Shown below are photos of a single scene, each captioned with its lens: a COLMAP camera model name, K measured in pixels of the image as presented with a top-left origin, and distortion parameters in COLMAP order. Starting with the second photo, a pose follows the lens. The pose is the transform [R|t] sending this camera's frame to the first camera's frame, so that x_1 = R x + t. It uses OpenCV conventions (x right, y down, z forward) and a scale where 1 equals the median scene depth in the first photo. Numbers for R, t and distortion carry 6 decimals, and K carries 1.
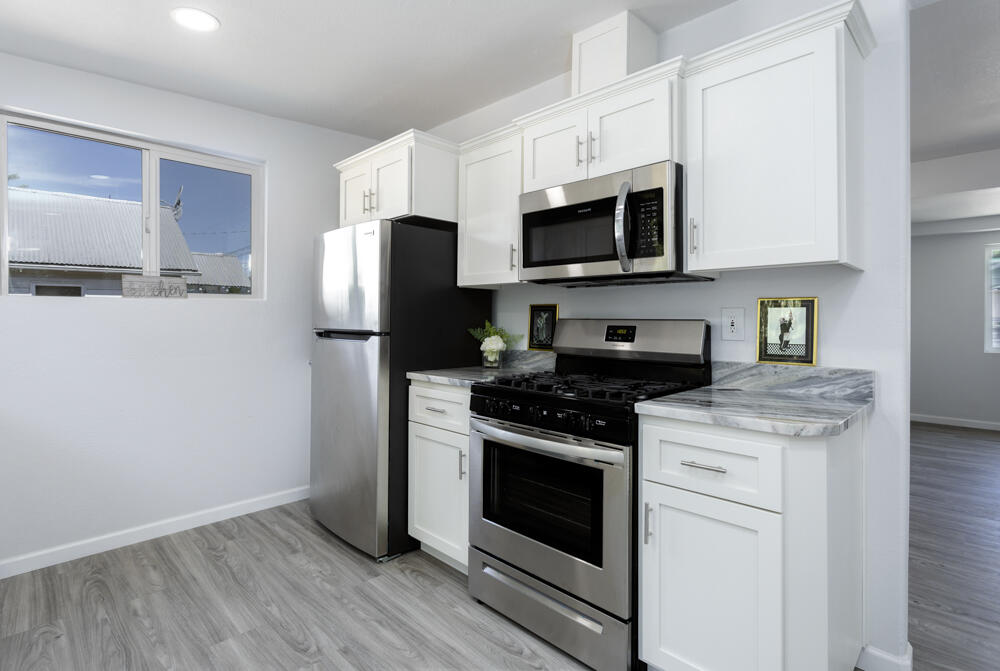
lens RADIAL K [[490.8, 0, 495.3], [0, 490.8, 317.0], [0, 0, 1]] dist [0.000986, -0.000178]
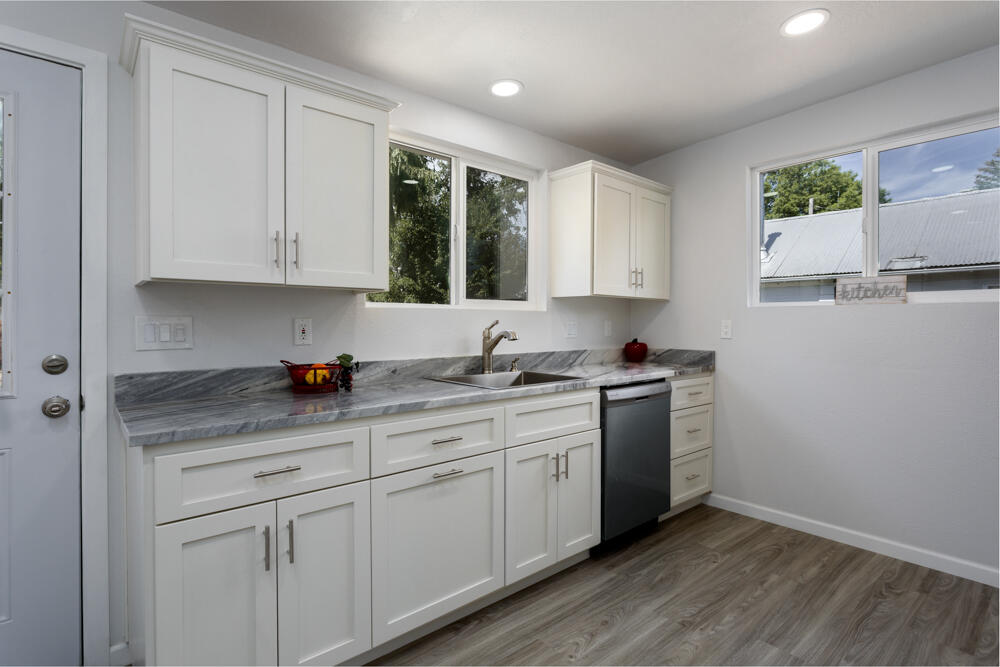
lens RADIAL K [[484.1, 0, 500.0], [0, 484.1, 333.5], [0, 0, 1]] dist [-0.011745, 0.000712]
pose [[-0.069668, 0.021417, -0.997340, 0.382763], [0.000941, 0.999770, 0.021403, -0.001322], [0.997570, 0.000553, -0.069672, 0.431202]]
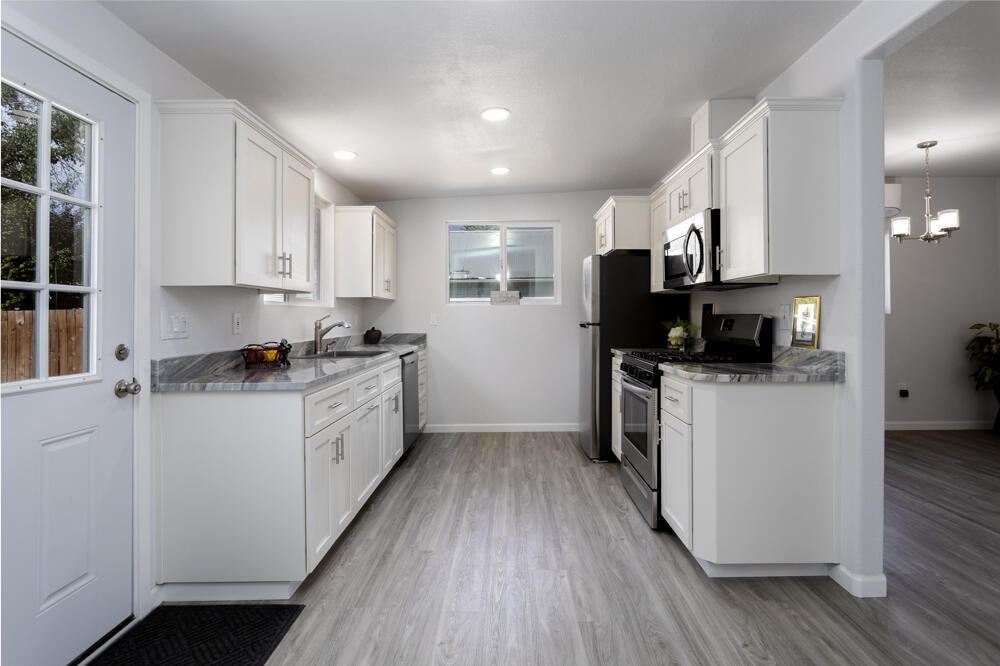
lens RADIAL K [[487.6, 0, 522.6], [0, 487.6, 315.2], [0, 0, 1]] dist [-0.000654, 0.000098]
pose [[0.732241, -0.007372, -0.681006, 0.799874], [0.009694, 0.999953, -0.000401, 0.002251], [0.680977, -0.006308, 0.732278, -0.409517]]
